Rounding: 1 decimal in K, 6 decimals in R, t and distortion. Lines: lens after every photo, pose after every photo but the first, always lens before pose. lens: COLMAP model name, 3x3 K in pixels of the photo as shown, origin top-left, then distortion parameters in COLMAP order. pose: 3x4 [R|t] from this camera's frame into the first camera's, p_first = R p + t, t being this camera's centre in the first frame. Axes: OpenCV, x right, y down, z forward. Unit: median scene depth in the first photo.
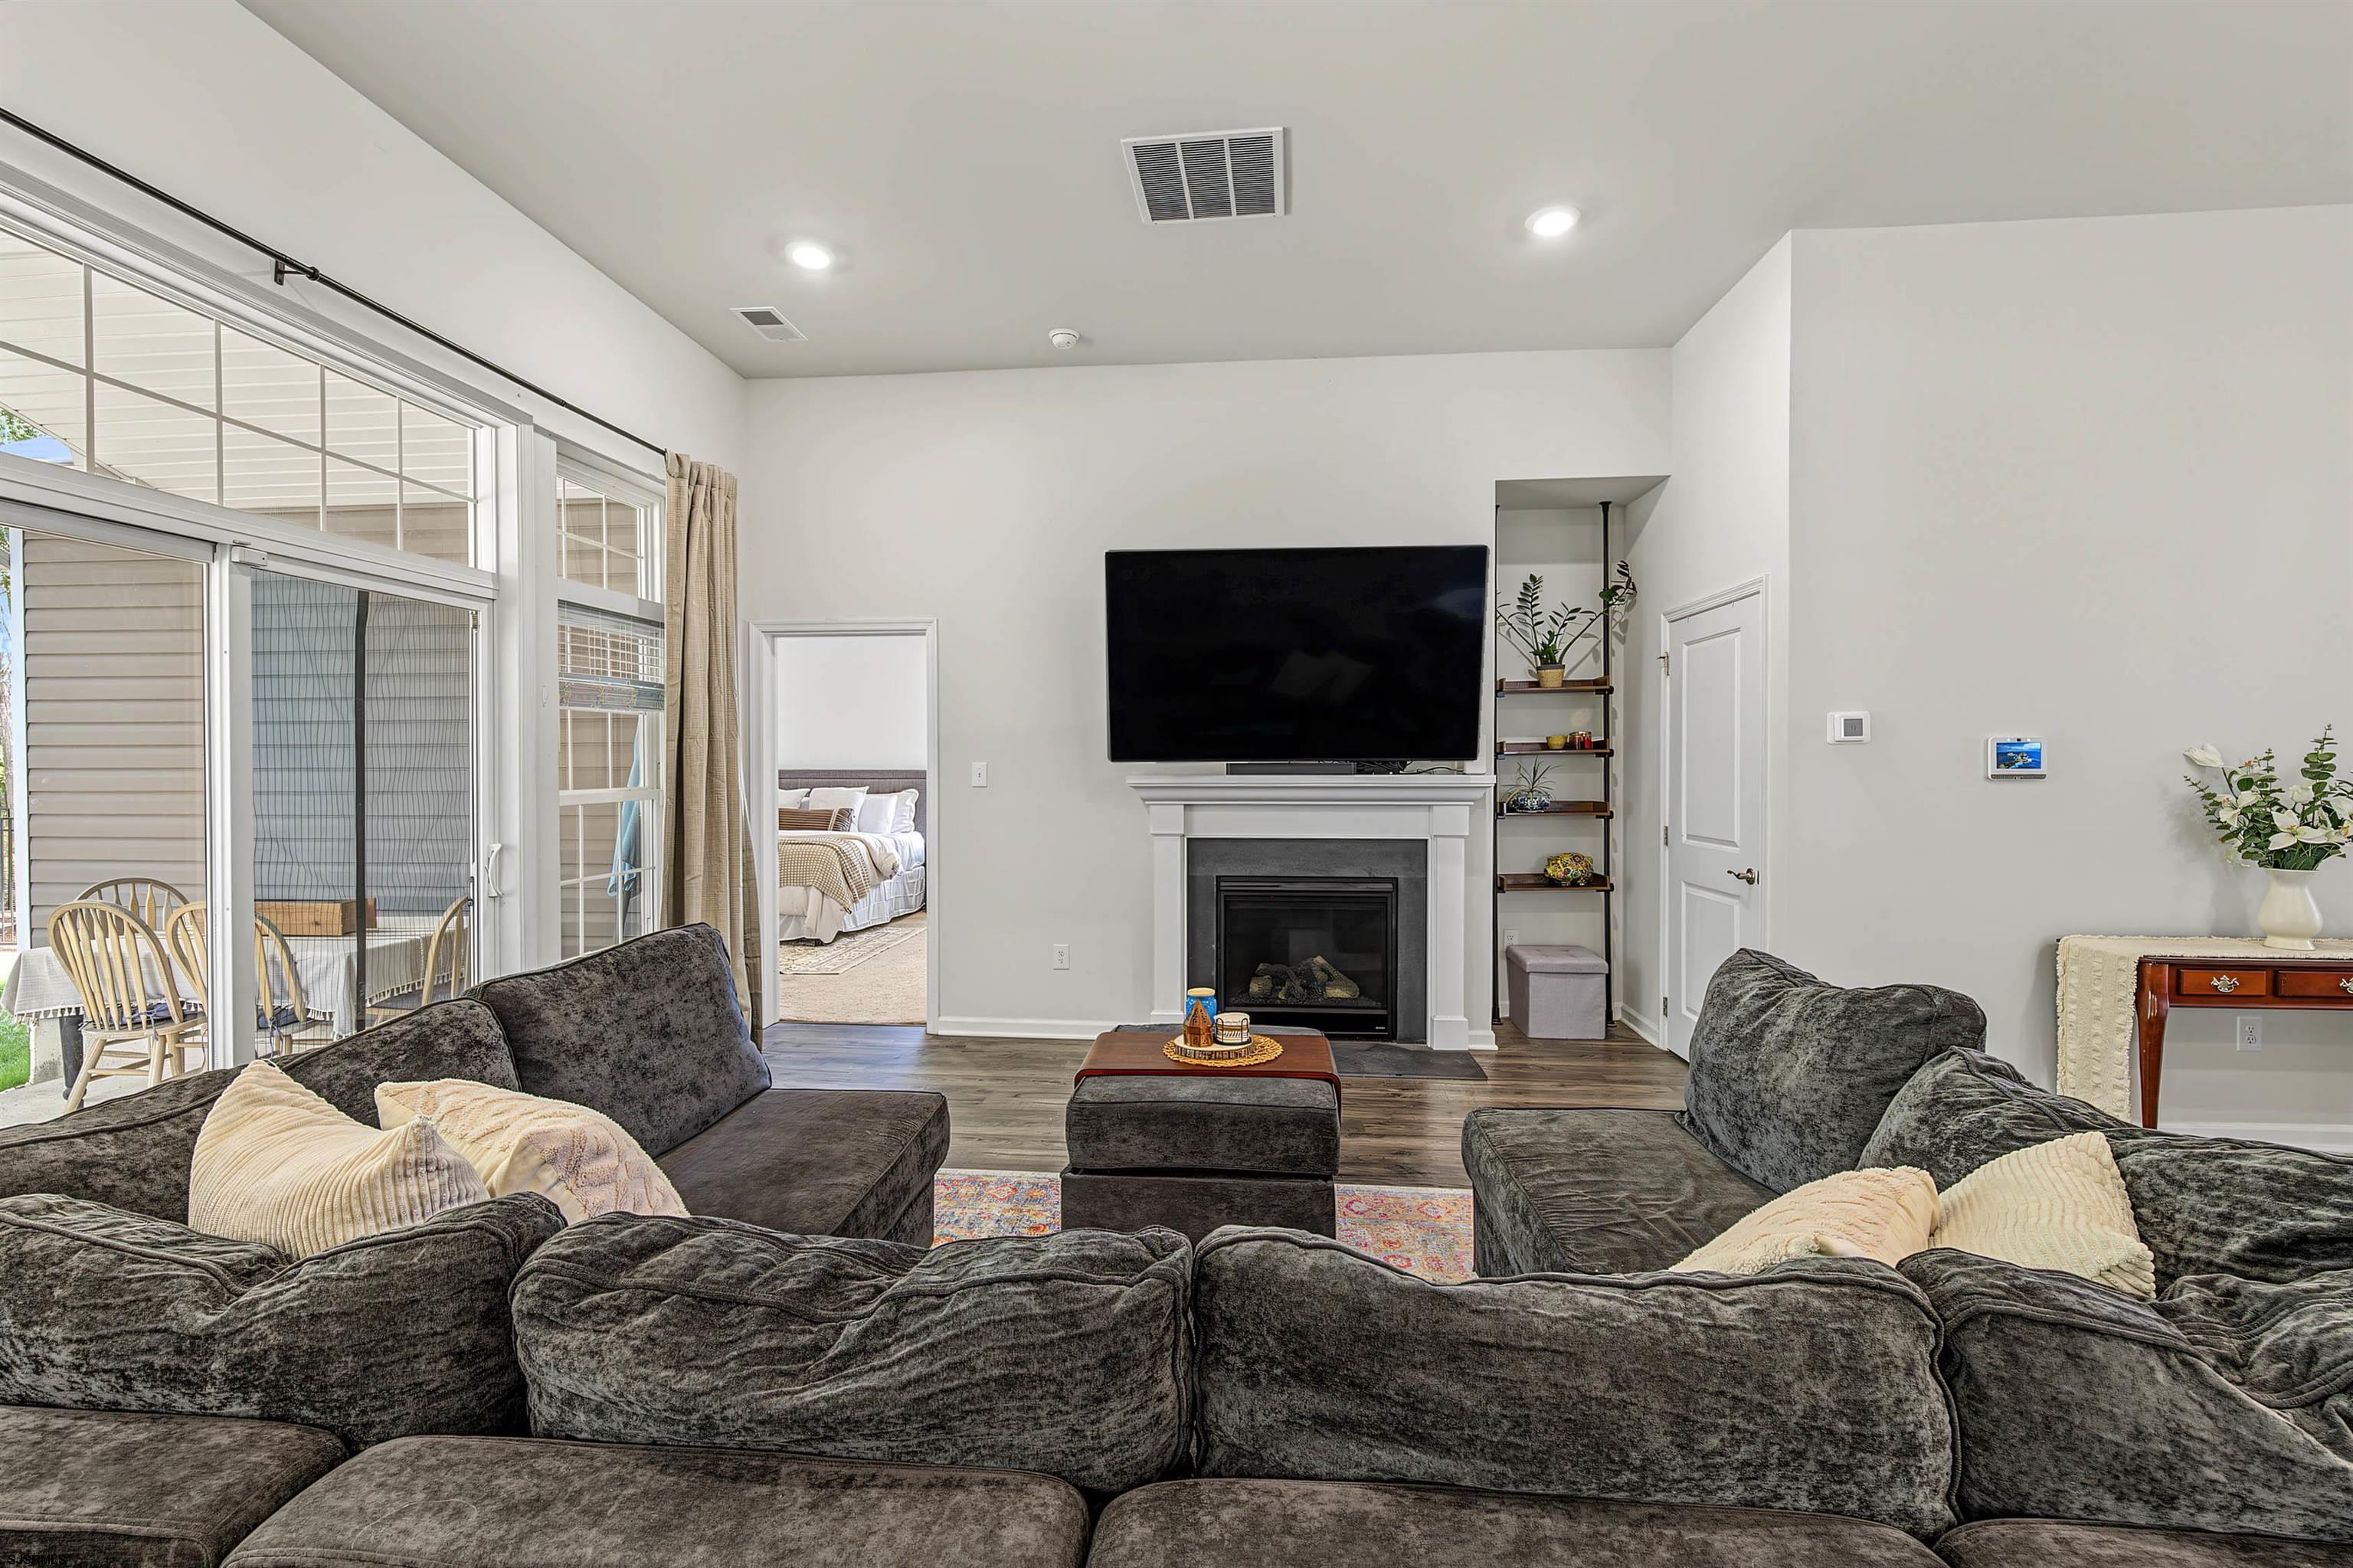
lens RADIAL K [[997.0, 0, 1169.2], [0, 997.0, 774.3], [0, 0, 1]] dist [-0.003732, -0.000291]
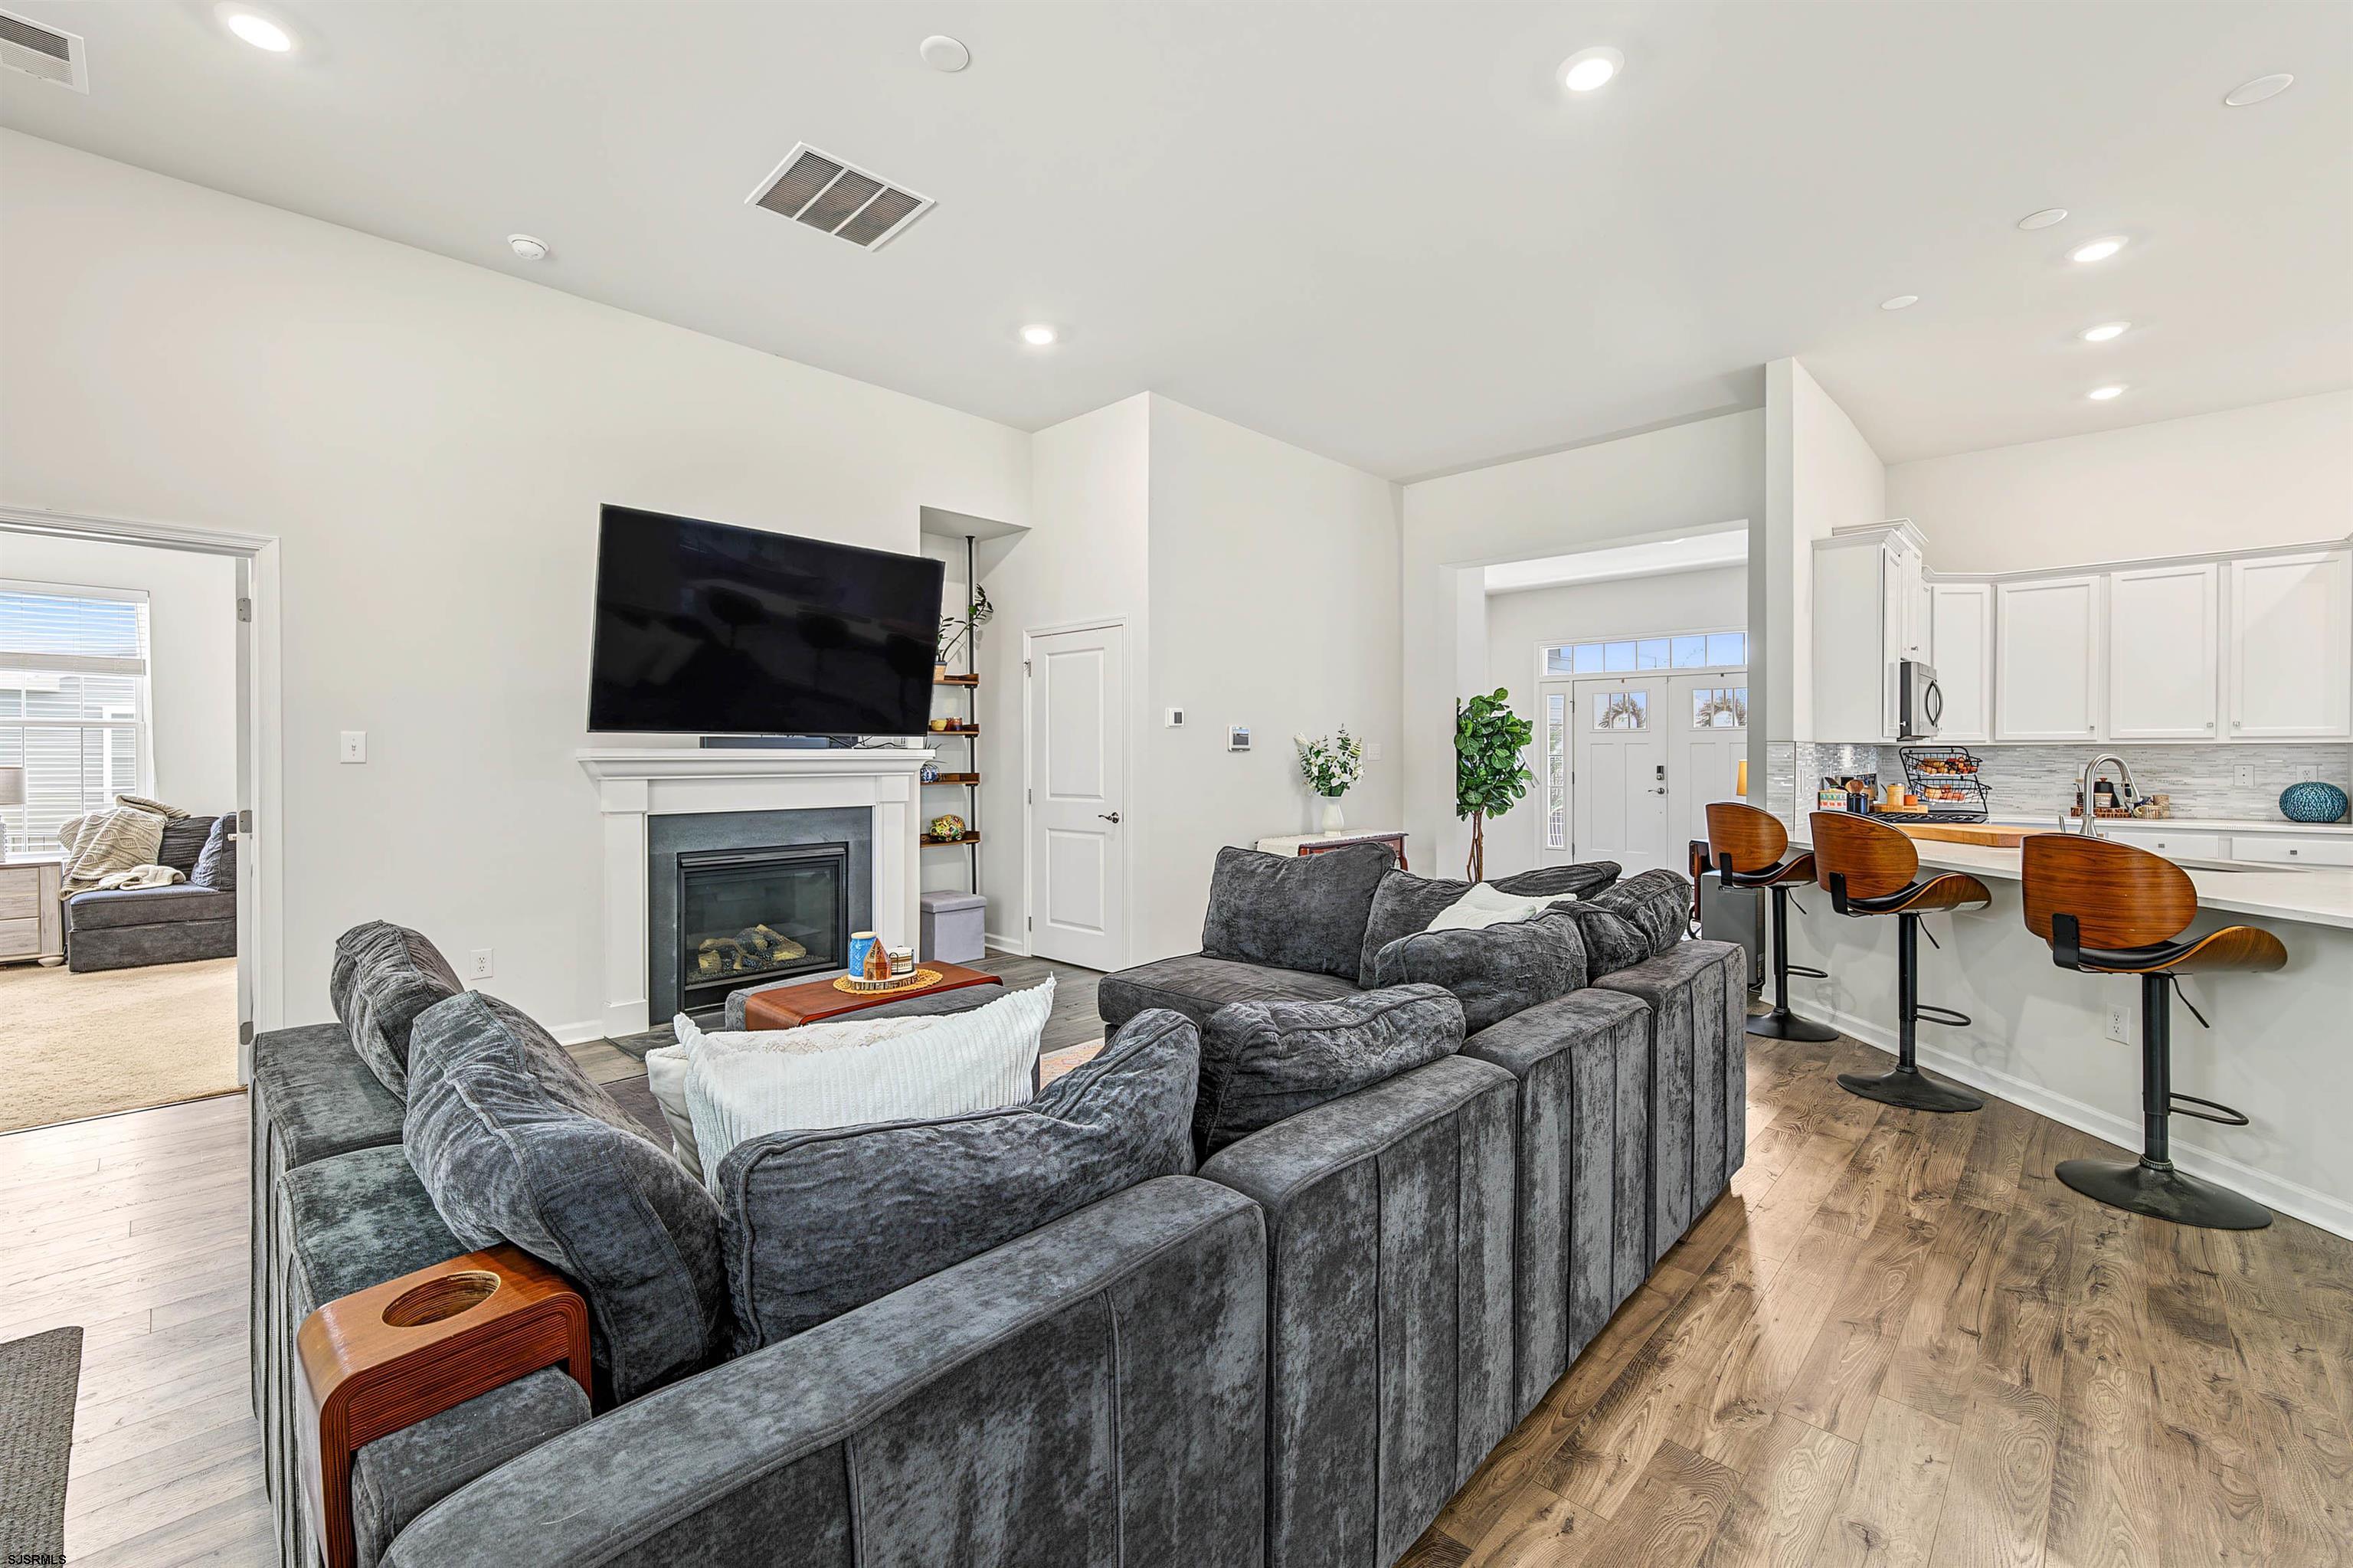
lens RADIAL K [[965.9, 0, 1169.6], [0, 965.9, 761.9], [0, 0, 1]] dist [-0.004033, -0.000785]
pose [[0.634566, -0.004344, 0.772857, -0.385534], [0.009170, 0.999956, -0.001909, 0.020035], [-0.772815, 0.008298, 0.634578, 0.031479]]
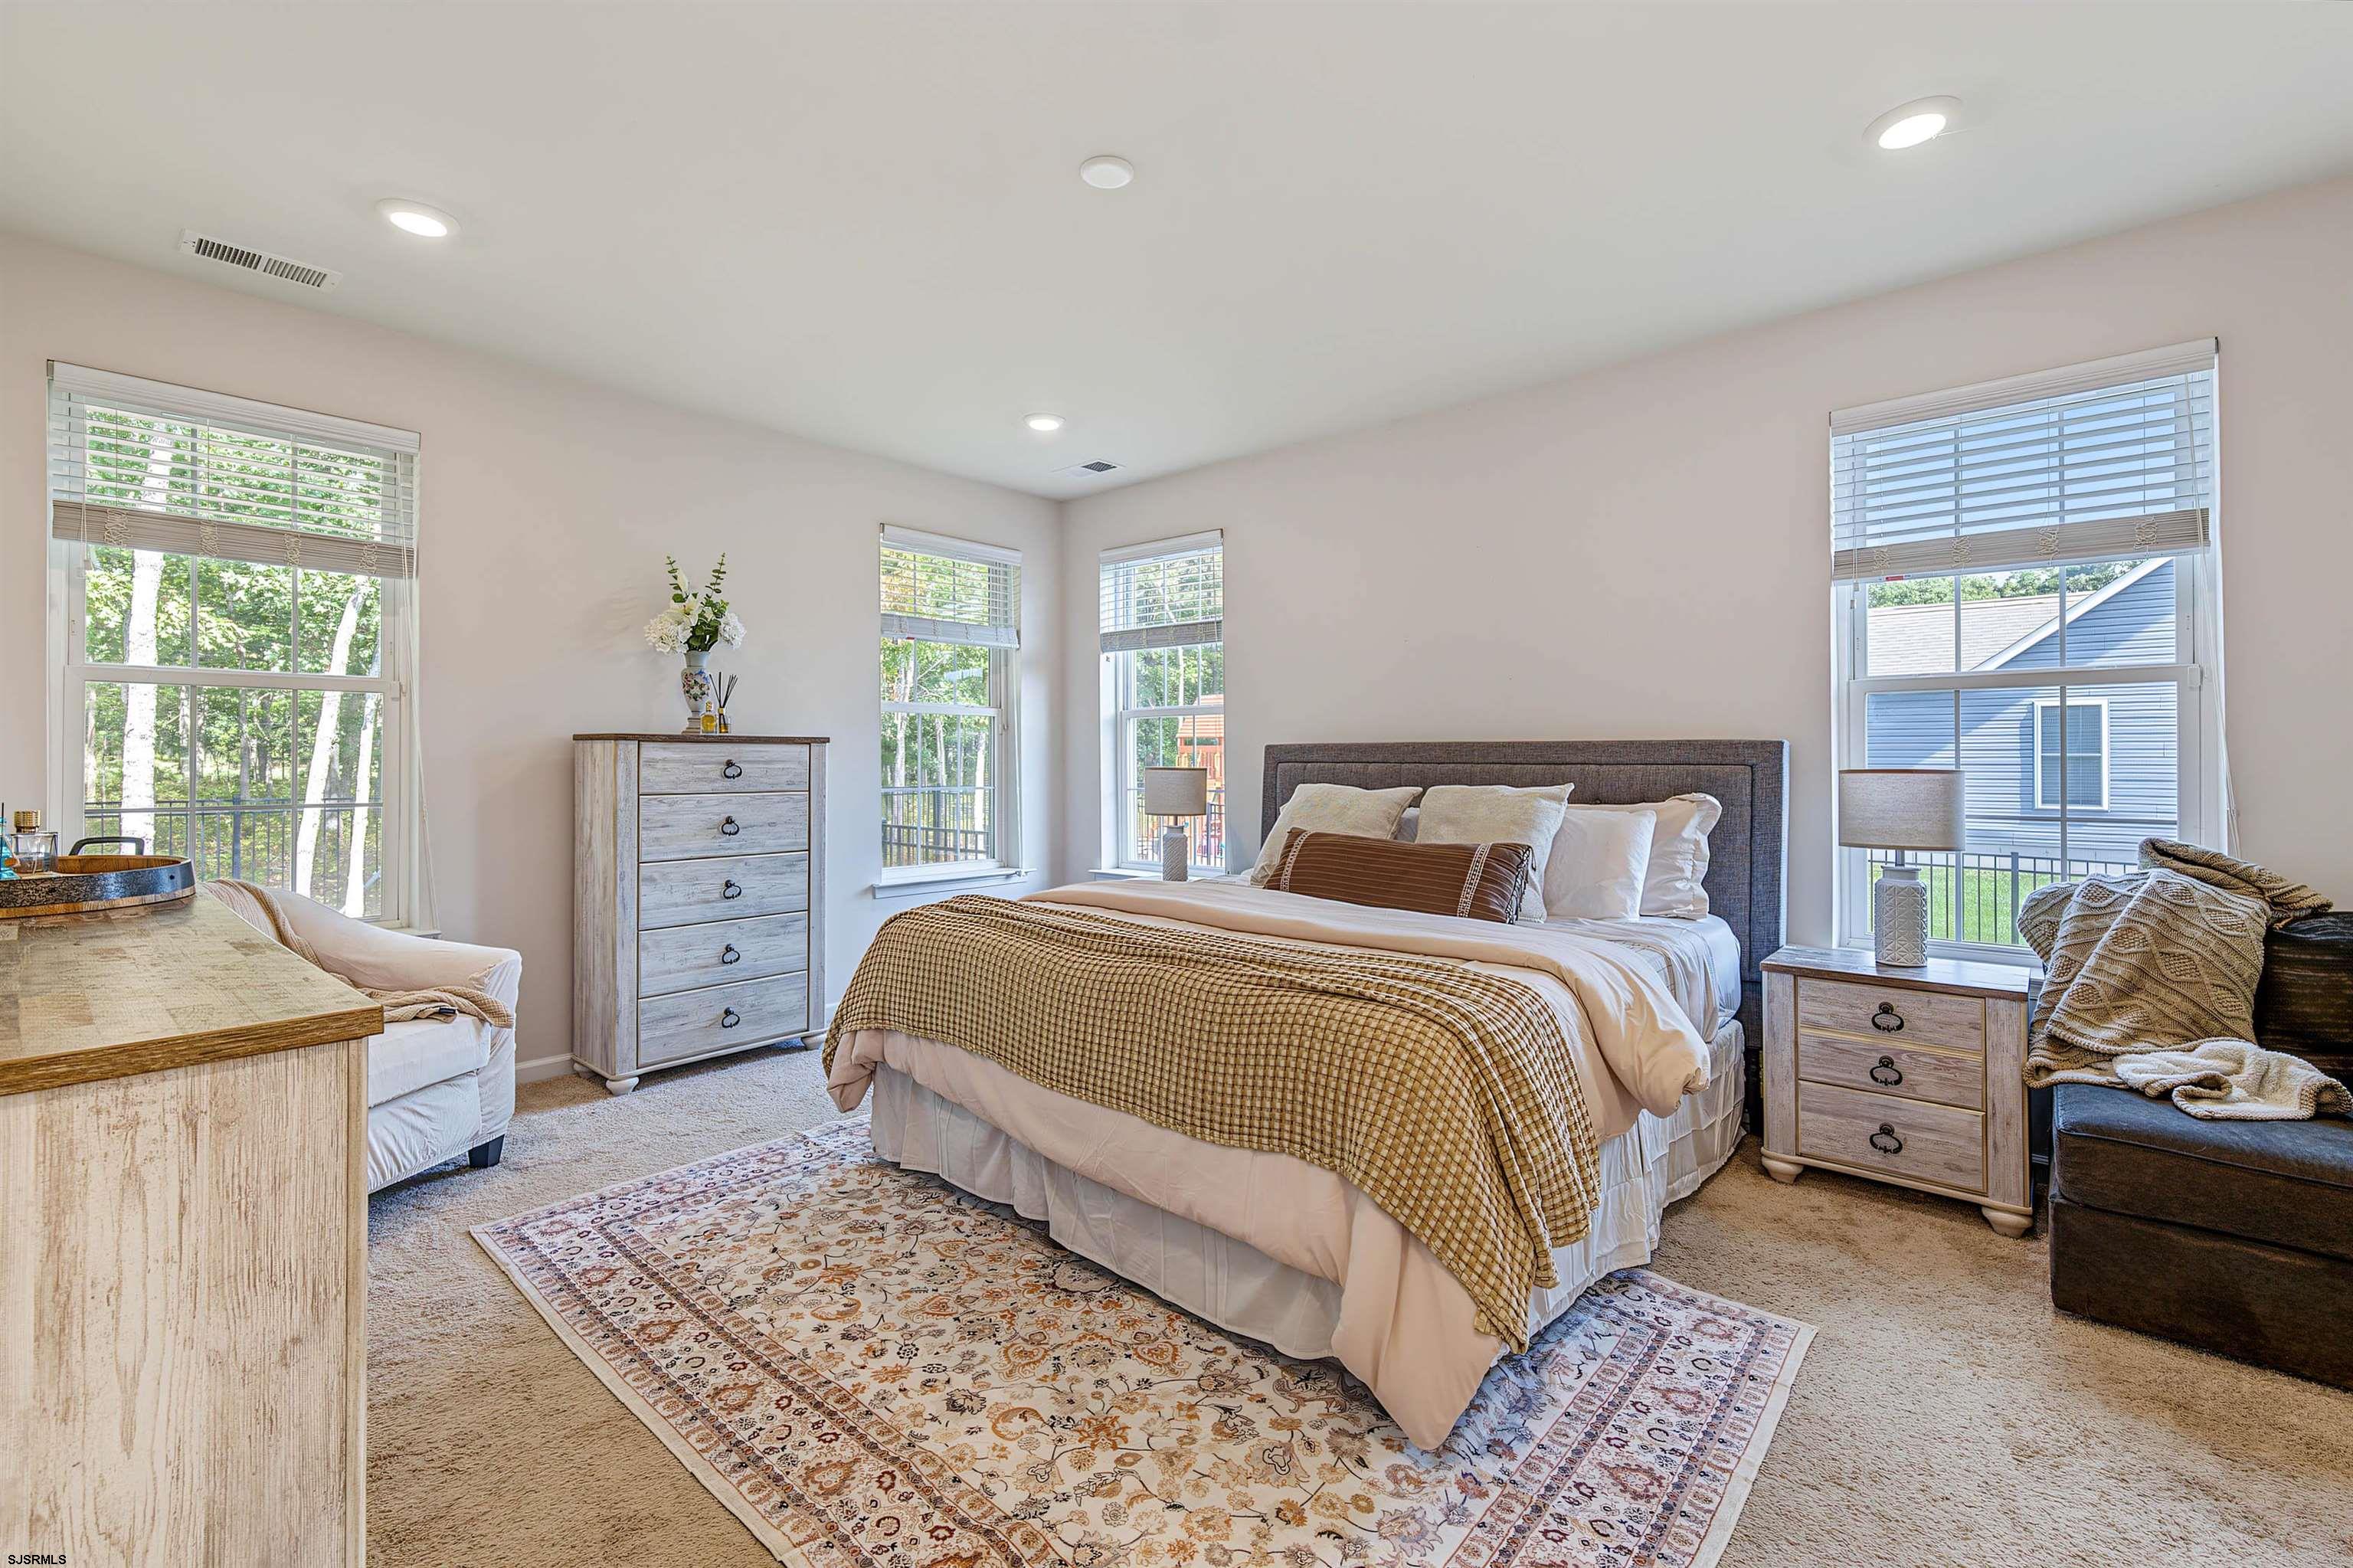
lens RADIAL K [[997.0, 0, 1175.8], [0, 997.0, 771.0], [0, 0, 1]] dist [-0.003732, -0.000291]
pose [[0.799404, 0.007110, -0.600752, -0.384442], [-0.008954, 0.999960, -0.000080, 0.016600], [0.600727, 0.005443, 0.799436, 1.198733]]
